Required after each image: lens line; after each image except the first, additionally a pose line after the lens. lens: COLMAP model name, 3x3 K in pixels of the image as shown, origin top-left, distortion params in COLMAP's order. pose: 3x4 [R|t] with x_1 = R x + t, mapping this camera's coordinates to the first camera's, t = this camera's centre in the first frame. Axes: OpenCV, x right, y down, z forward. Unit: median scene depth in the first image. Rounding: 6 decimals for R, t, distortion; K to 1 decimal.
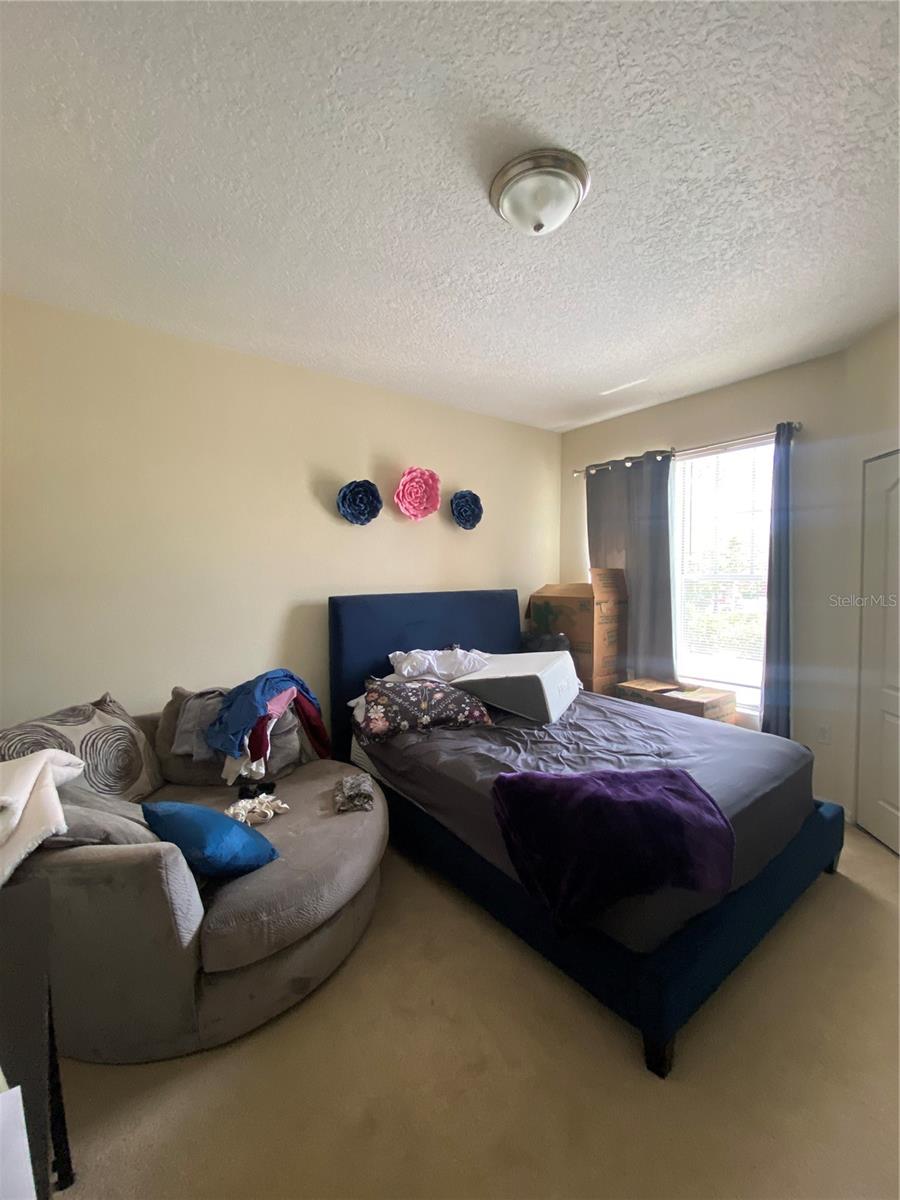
lens RADIAL K [[487.6, 0, 426.9], [0, 487.6, 594.8], [0, 0, 1]] dist [-0.001453, -0.014588]
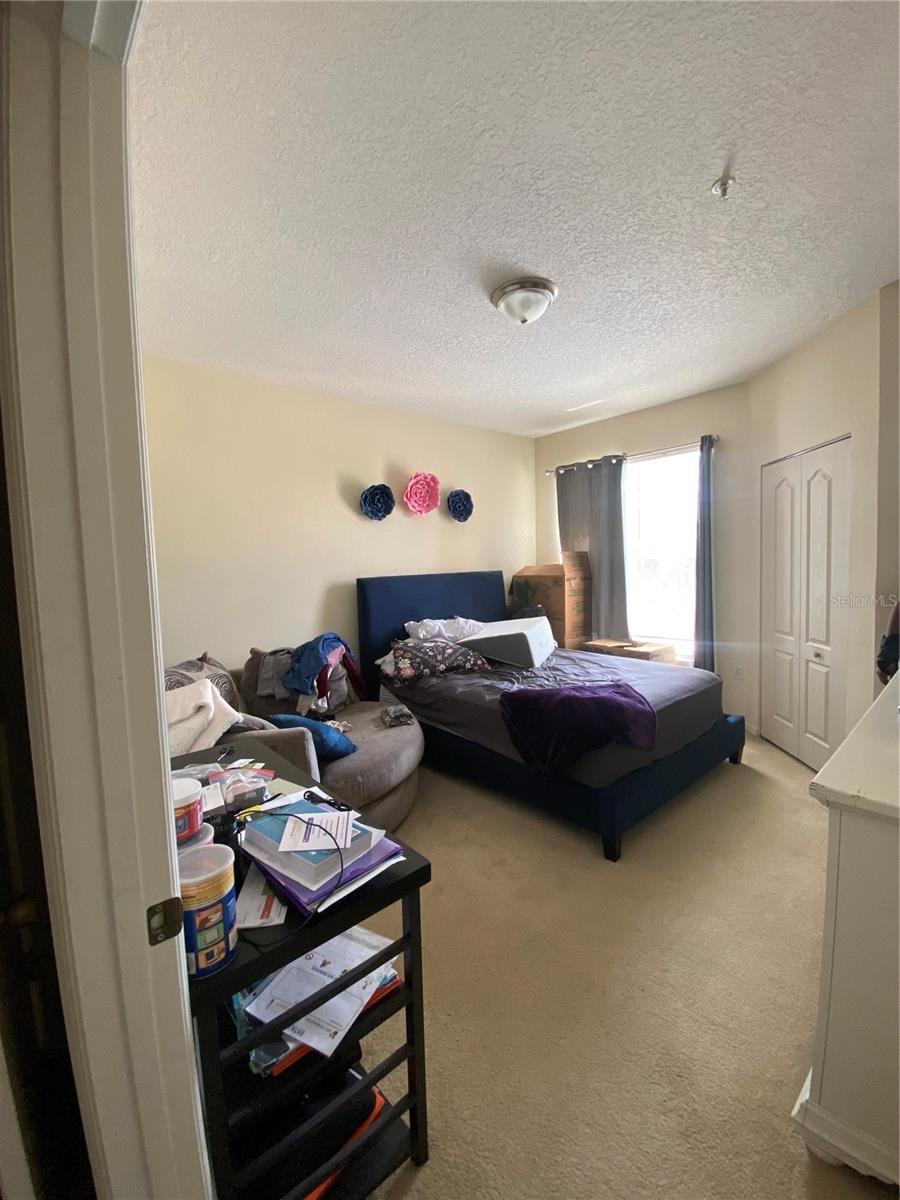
lens RADIAL K [[487.6, 0, 426.9], [0, 487.6, 594.8], [0, 0, 1]] dist [-0.001453, -0.014588]
pose [[0.998117, -0.027632, 0.054769, -0.105731], [0.026517, 0.999428, 0.020973, 0.028511], [-0.055317, -0.019481, 0.998279, -0.303957]]
